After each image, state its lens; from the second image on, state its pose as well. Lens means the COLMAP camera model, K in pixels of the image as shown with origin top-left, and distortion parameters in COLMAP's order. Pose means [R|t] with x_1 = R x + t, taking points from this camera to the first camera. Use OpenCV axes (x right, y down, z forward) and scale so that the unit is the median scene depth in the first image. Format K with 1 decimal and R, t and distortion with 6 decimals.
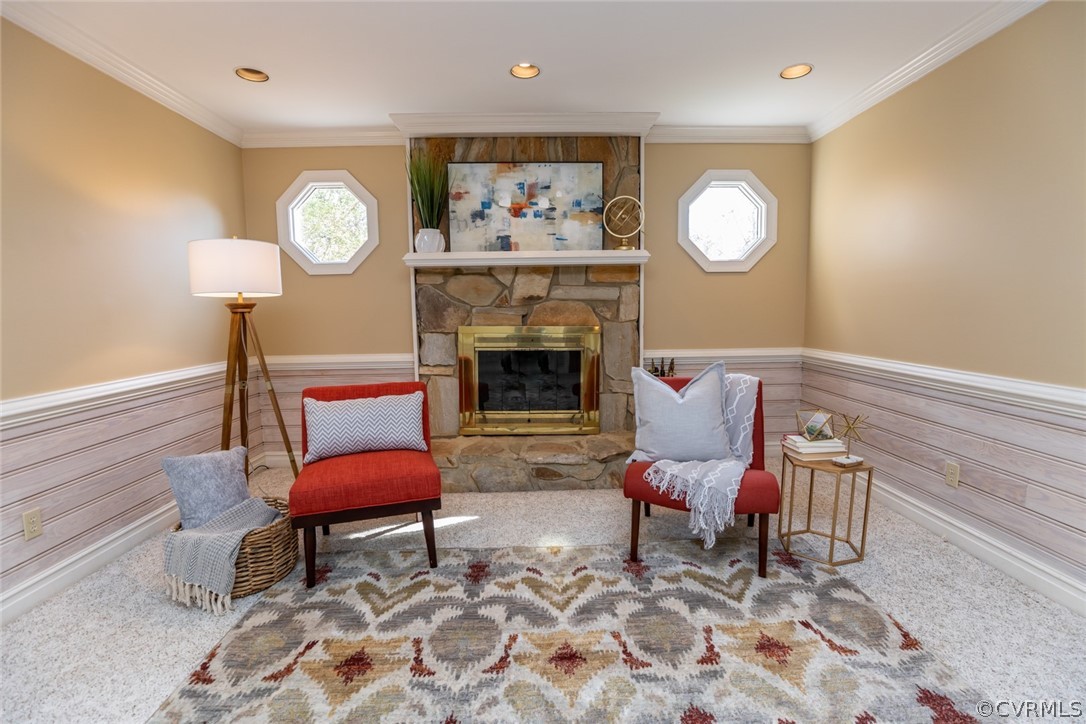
lens RADIAL K [[495.4, 0, 543.8], [0, 495.4, 365.5], [0, 0, 1]] dist [-0.035058, 0.006800]
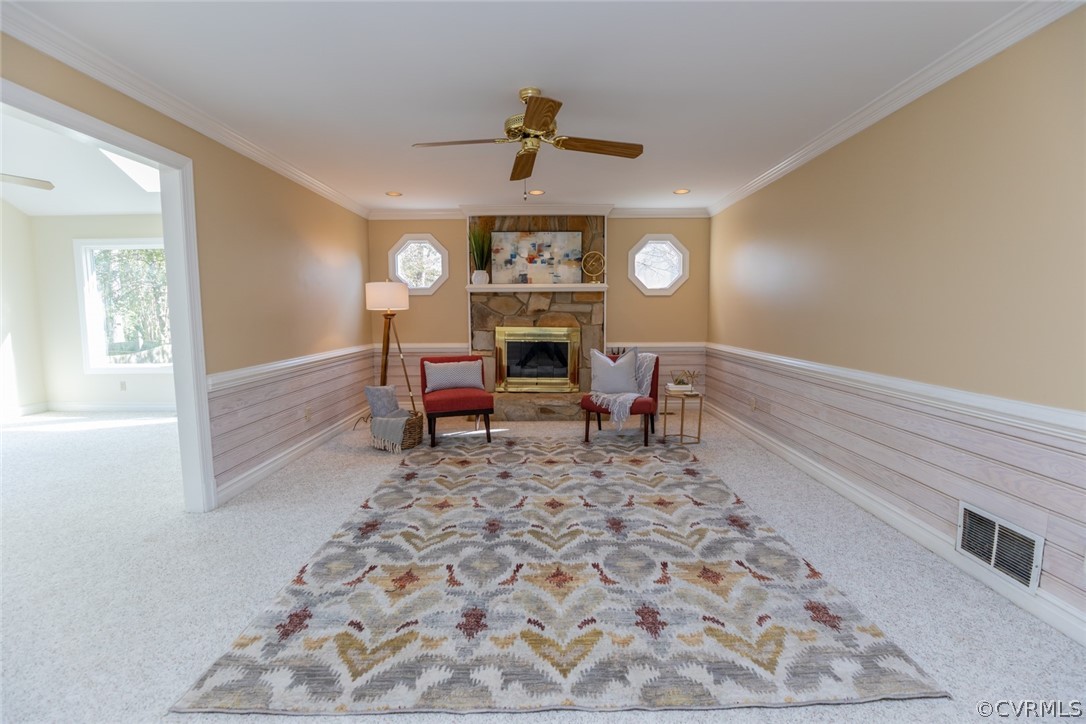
lens RADIAL K [[495.4, 0, 543.8], [0, 495.4, 365.5], [0, 0, 1]] dist [-0.035058, 0.006800]
pose [[0.999658, 0.010209, -0.024092, 0.034085], [-0.010416, 0.999910, -0.008504, 0.066337], [0.024003, 0.008752, 0.999674, -0.705051]]
